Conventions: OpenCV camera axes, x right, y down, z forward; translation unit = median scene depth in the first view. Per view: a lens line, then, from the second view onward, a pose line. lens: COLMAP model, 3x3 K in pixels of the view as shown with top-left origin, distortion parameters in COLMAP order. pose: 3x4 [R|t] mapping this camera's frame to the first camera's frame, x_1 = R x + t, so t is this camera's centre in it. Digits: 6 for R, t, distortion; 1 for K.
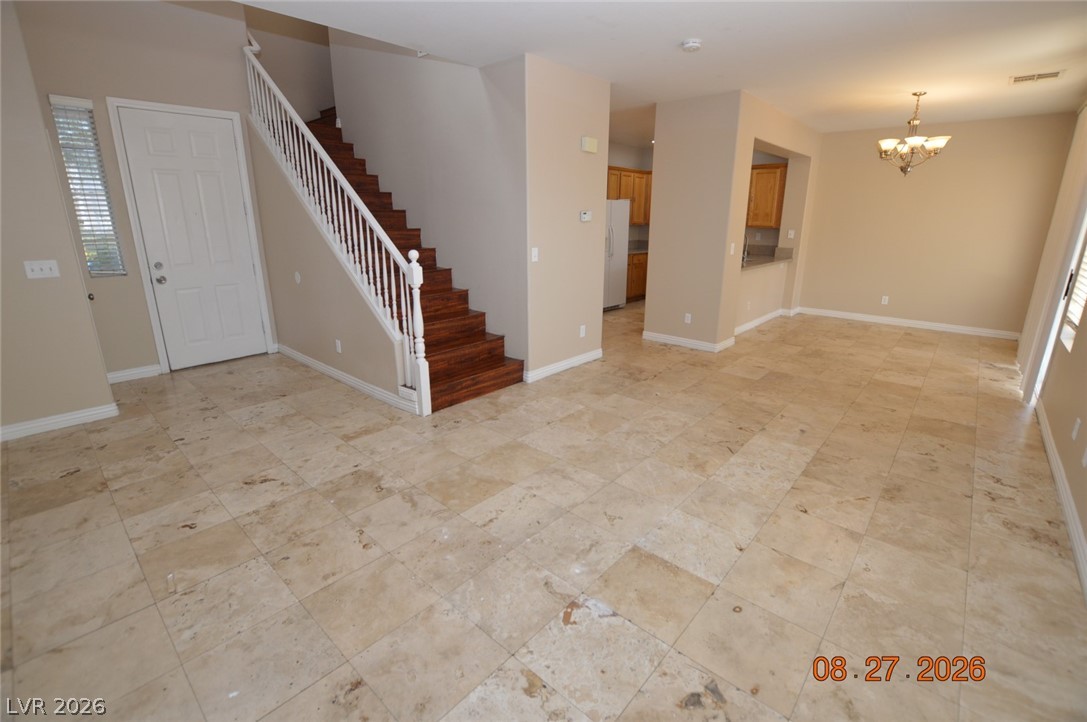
lens RADIAL K [[488.0, 0, 544.9], [0, 488.0, 353.1], [0, 0, 1]] dist [-0.029589, 0.002513]
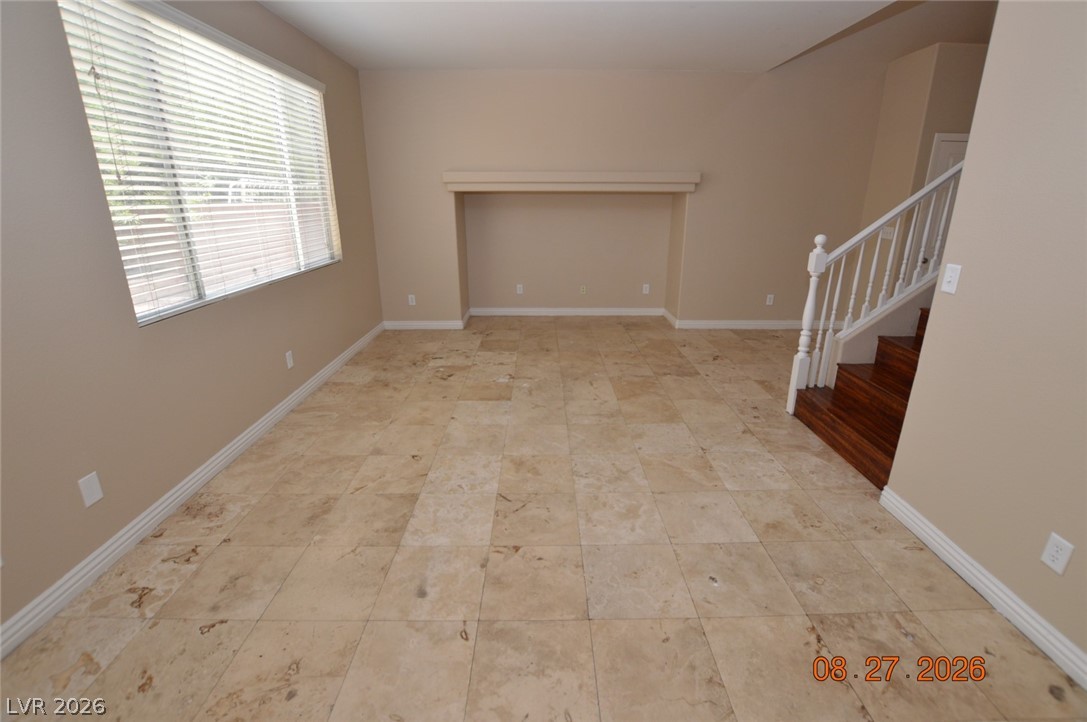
lens RADIAL K [[488.0, 0, 541.7], [0, 488.0, 364.3], [0, 0, 1]] dist [-0.029589, 0.002513]
pose [[-0.746441, 0.211266, -0.631025, 0.875361], [-0.184468, 0.845411, 0.501249, -0.423616], [0.639373, 0.490557, -0.592078, 1.557755]]
